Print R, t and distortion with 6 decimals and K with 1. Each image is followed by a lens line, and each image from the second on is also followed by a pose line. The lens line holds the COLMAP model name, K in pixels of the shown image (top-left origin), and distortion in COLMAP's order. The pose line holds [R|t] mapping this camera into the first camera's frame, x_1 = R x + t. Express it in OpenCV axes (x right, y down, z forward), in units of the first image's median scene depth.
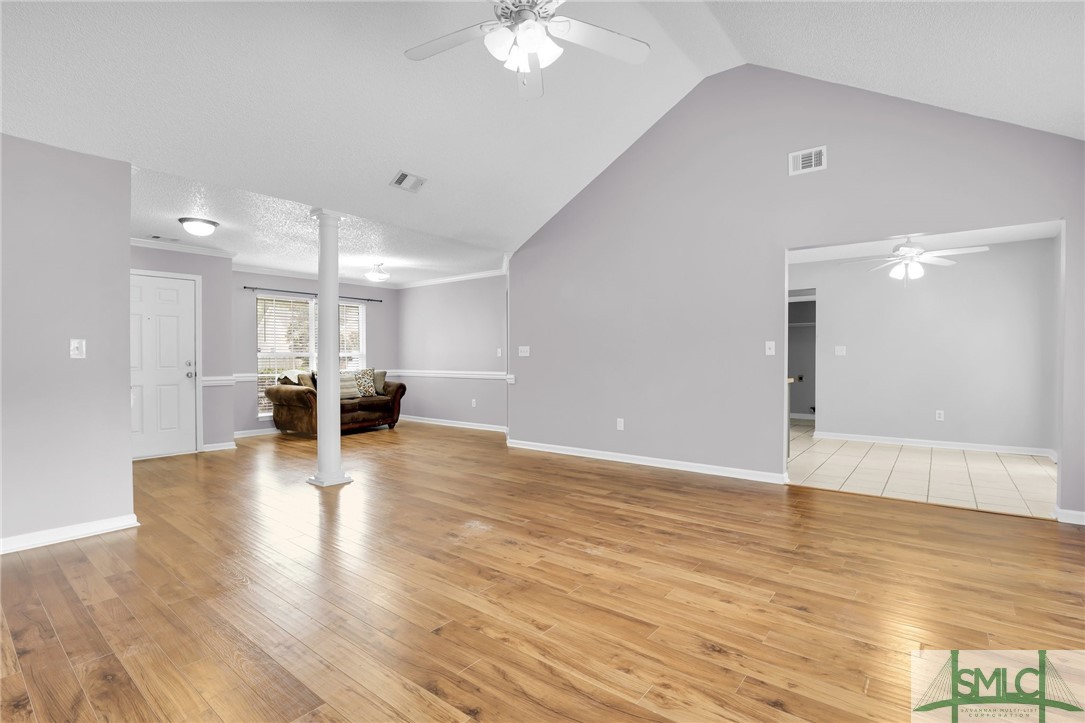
lens RADIAL K [[491.4, 0, 542.5], [0, 491.4, 361.5], [0, 0, 1]] dist [-0.024799, -0.000077]
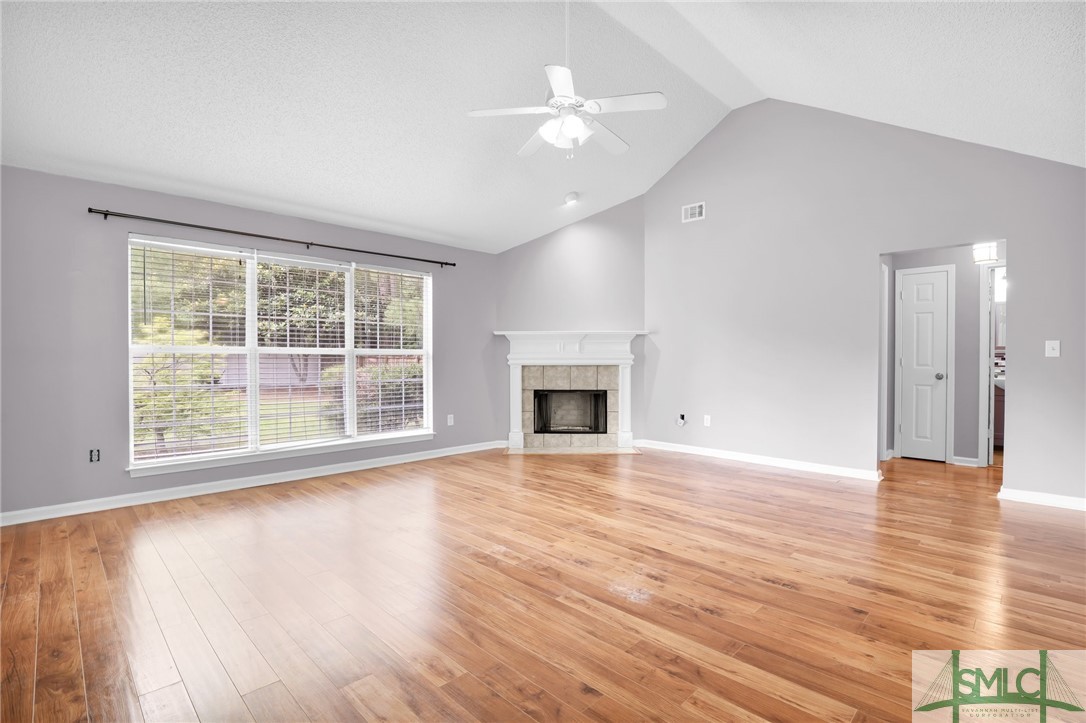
lens RADIAL K [[509.4, 0, 543.0], [0, 509.4, 361.5], [0, 0, 1]] dist [-0.000100, -0.000025]
pose [[-0.993810, 0.003911, 0.111026, -0.109550], [0.005289, 0.999913, 0.012113, -0.012600], [-0.110969, 0.012625, -0.993744, 2.115770]]
